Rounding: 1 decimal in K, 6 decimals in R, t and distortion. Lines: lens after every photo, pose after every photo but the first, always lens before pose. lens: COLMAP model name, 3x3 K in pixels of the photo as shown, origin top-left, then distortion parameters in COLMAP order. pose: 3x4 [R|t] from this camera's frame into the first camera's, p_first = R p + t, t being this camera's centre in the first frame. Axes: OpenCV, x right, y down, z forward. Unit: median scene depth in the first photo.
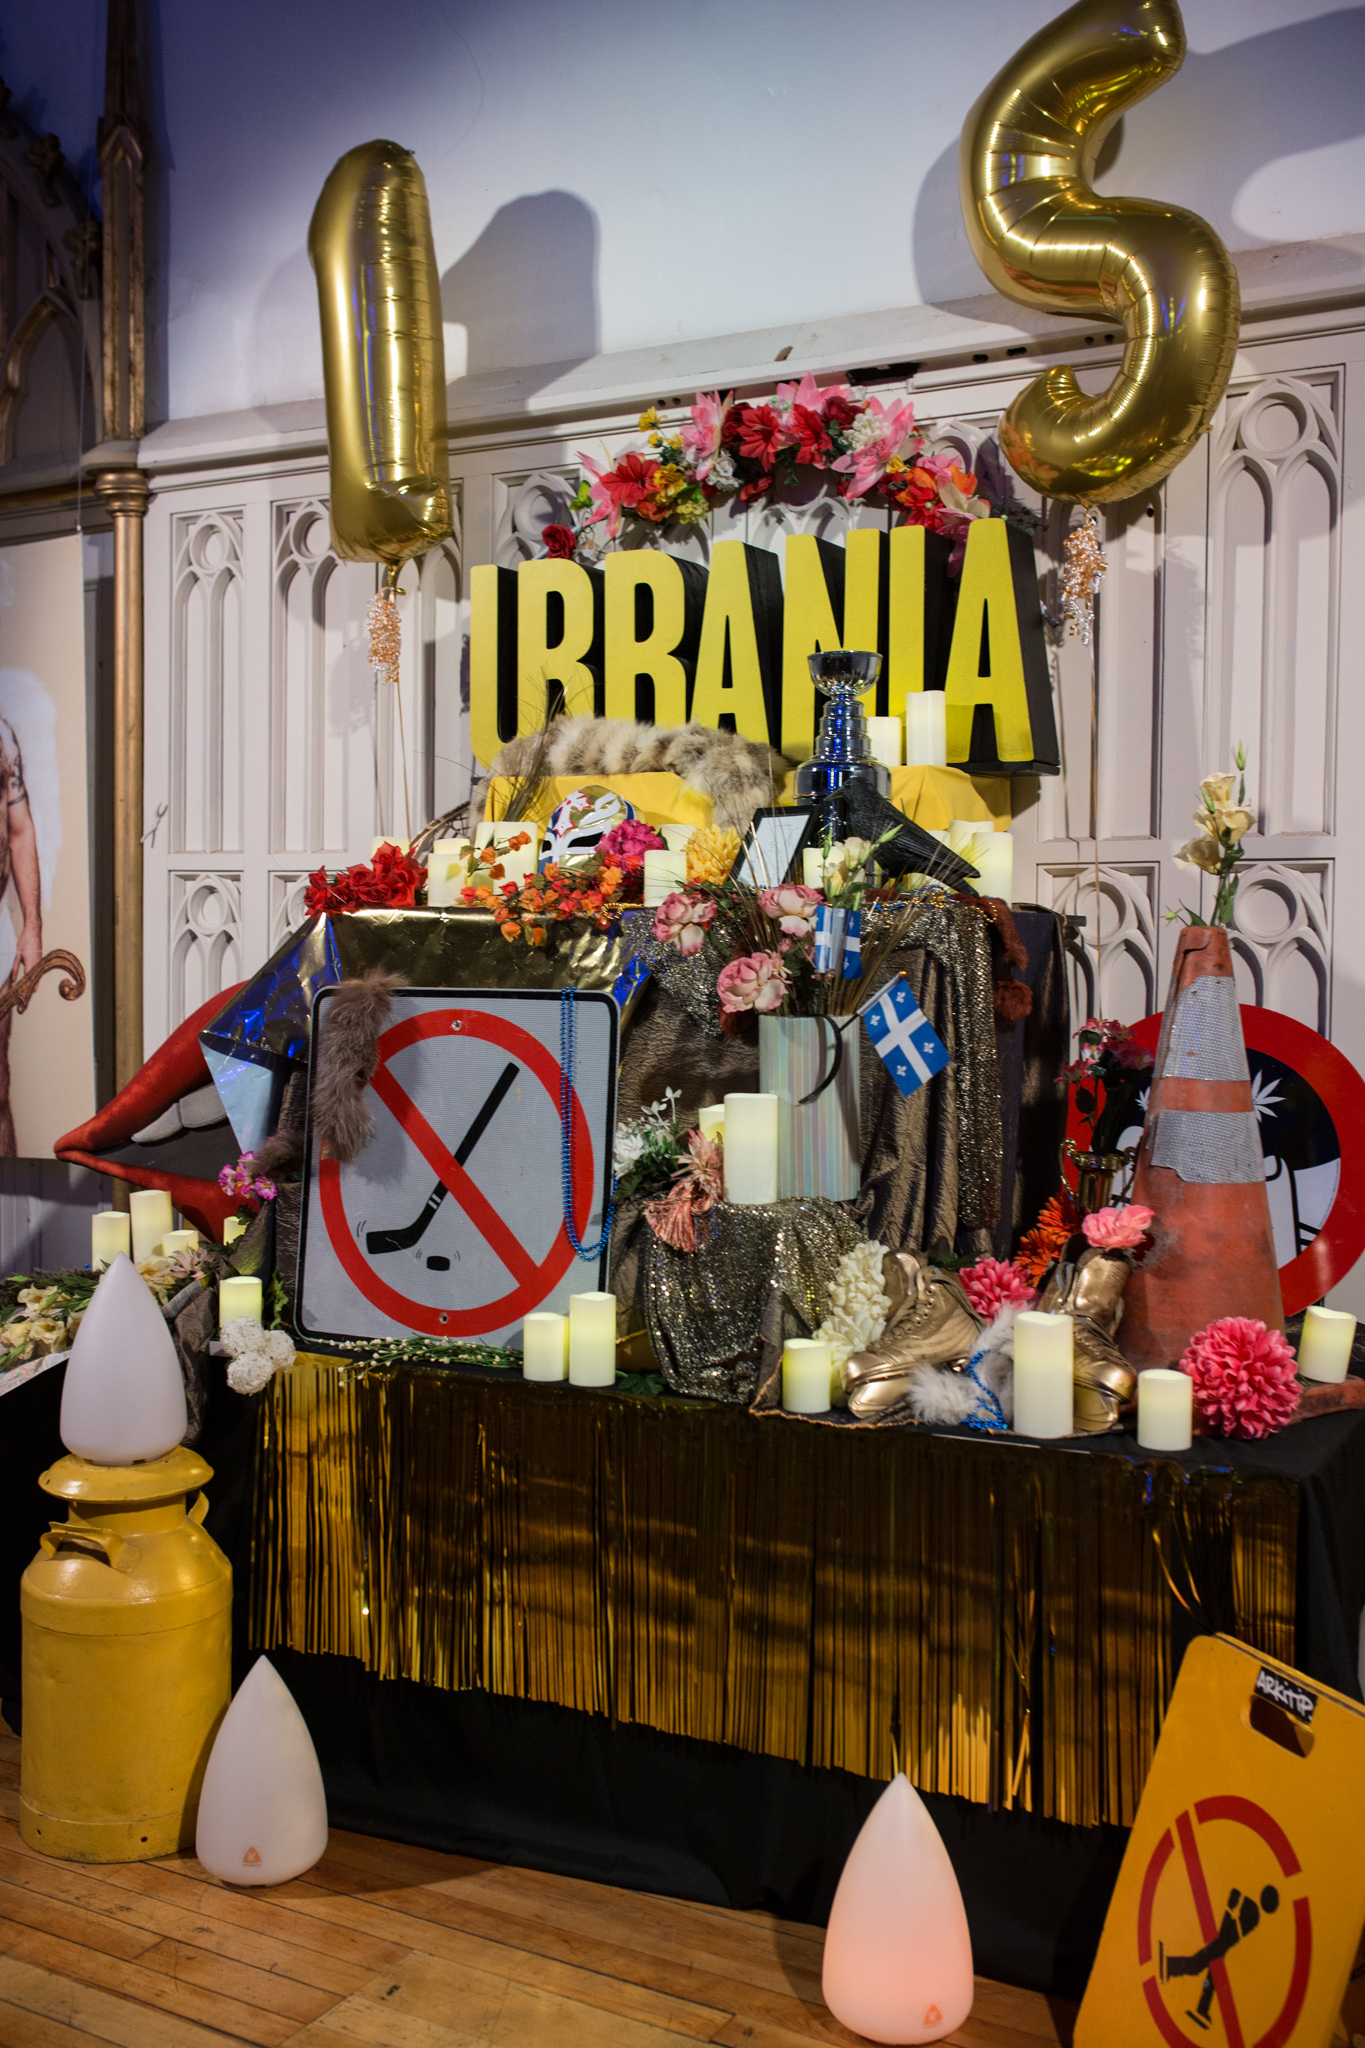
lens RADIAL K [[1944.3, 0, 682.5], [0, 1944.3, 1024.0], [0, 0, 1]] dist [-0.064291, 0.097768]
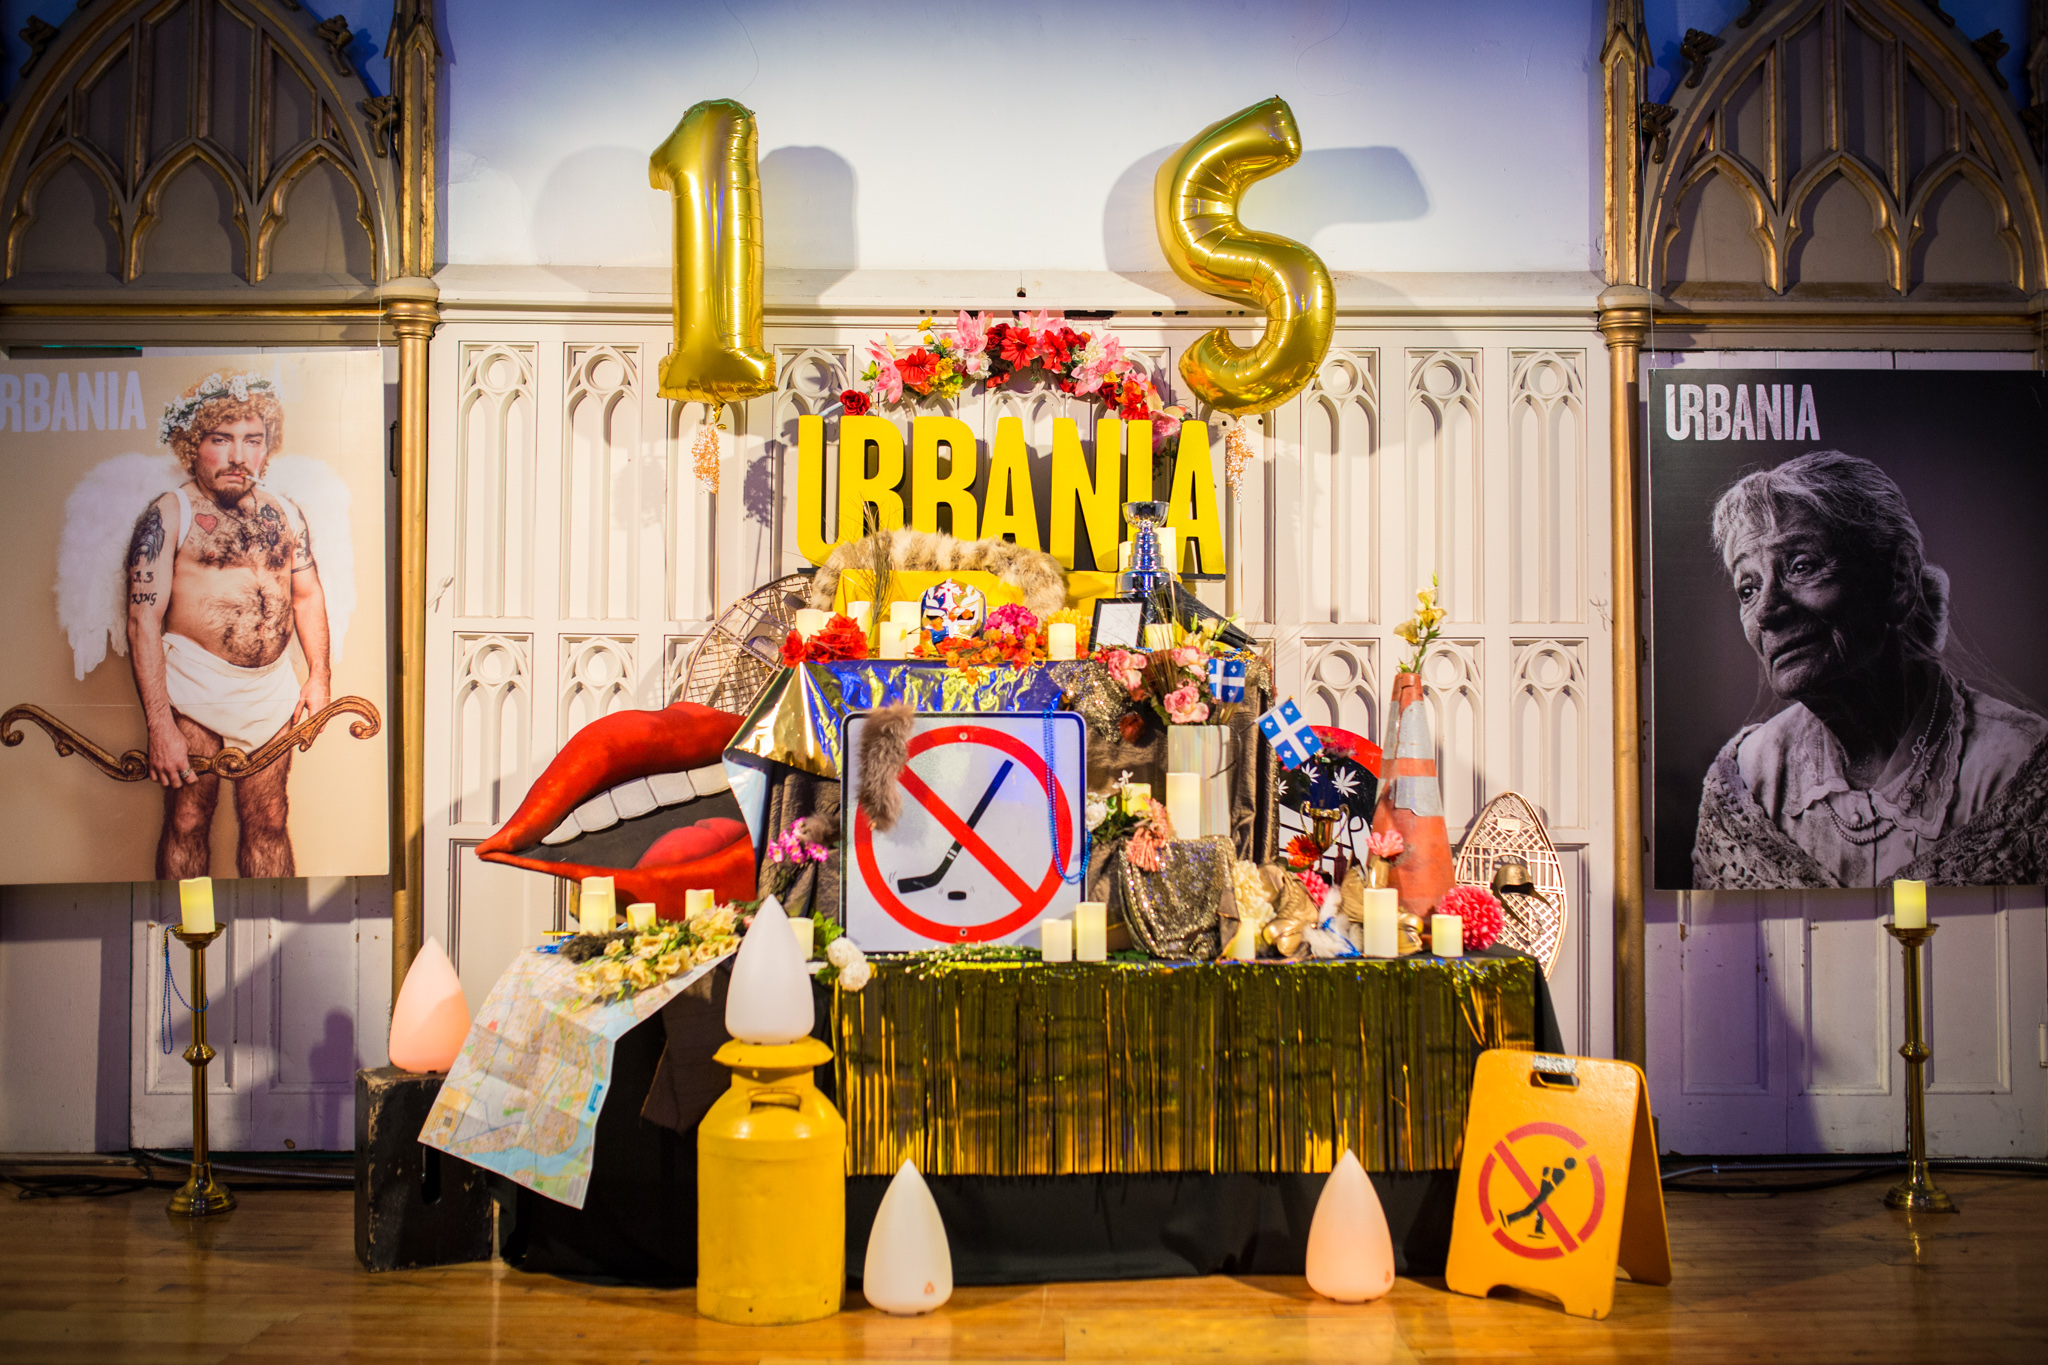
lens RADIAL K [[1944.3, 0, 1027.0], [0, 1944.3, 673.5], [0, 0, 1]] dist [-0.064291, 0.097768]
pose [[0.873061, 0.013028, 0.487437, -0.671348], [0.023123, 0.997412, -0.068075, 0.046500], [-0.487063, 0.070705, 0.870500, -0.279251]]
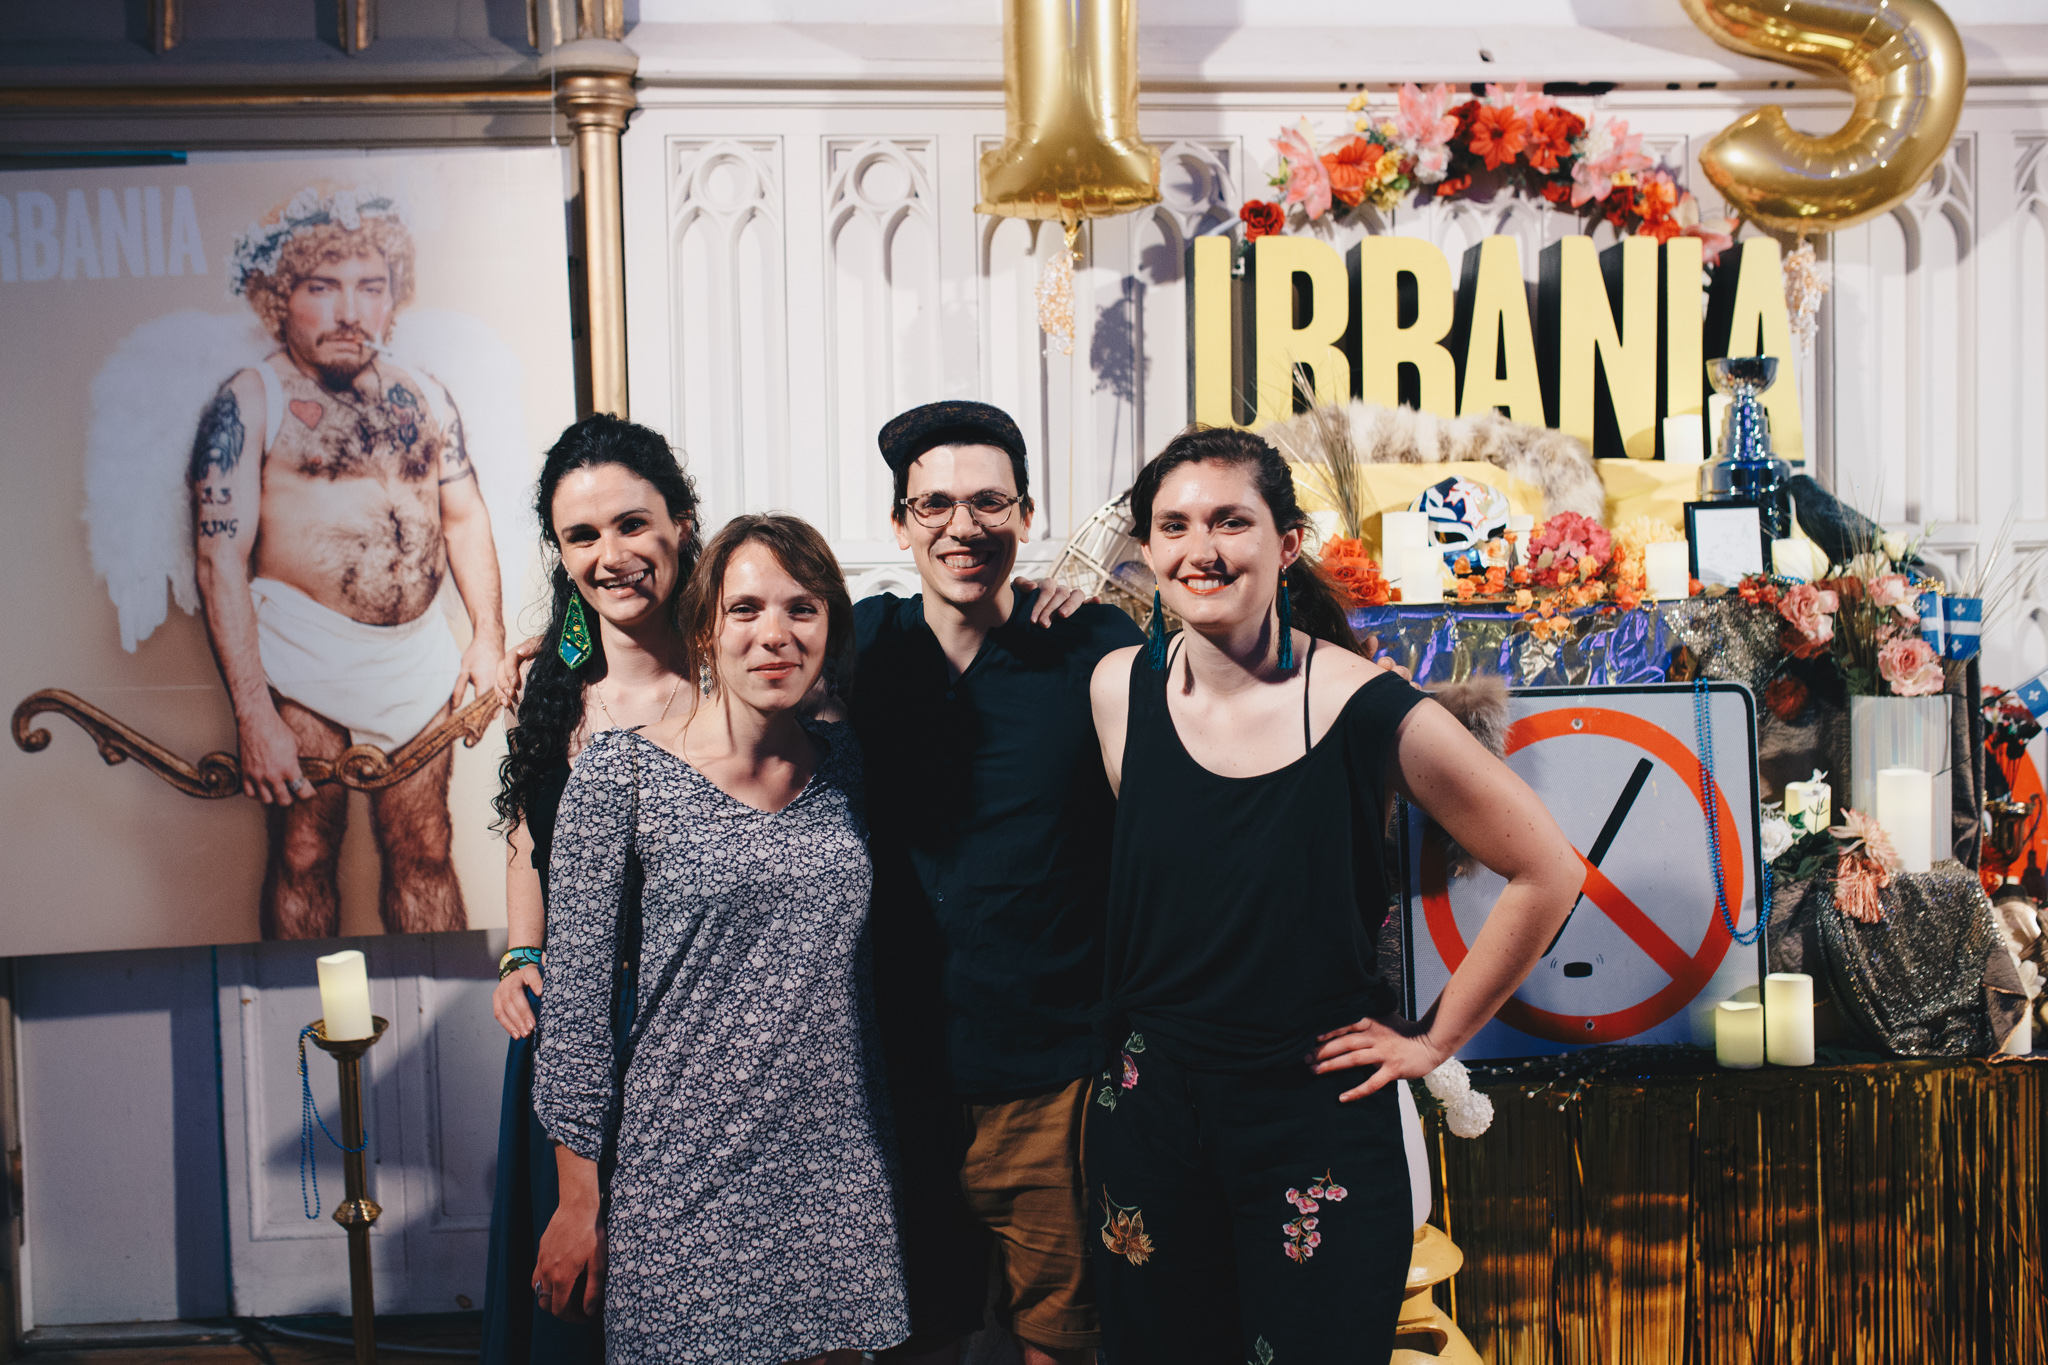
lens RADIAL K [[1958.0, 0, 1028.3], [0, 1958.0, 671.8], [0, 0, 1]] dist [-0.065564, 0.105690]
pose [[0.848317, -0.042796, 0.527756, -0.720375], [0.049159, 0.998789, 0.001974, -0.034042], [-0.527202, 0.024269, 0.849394, 0.260925]]
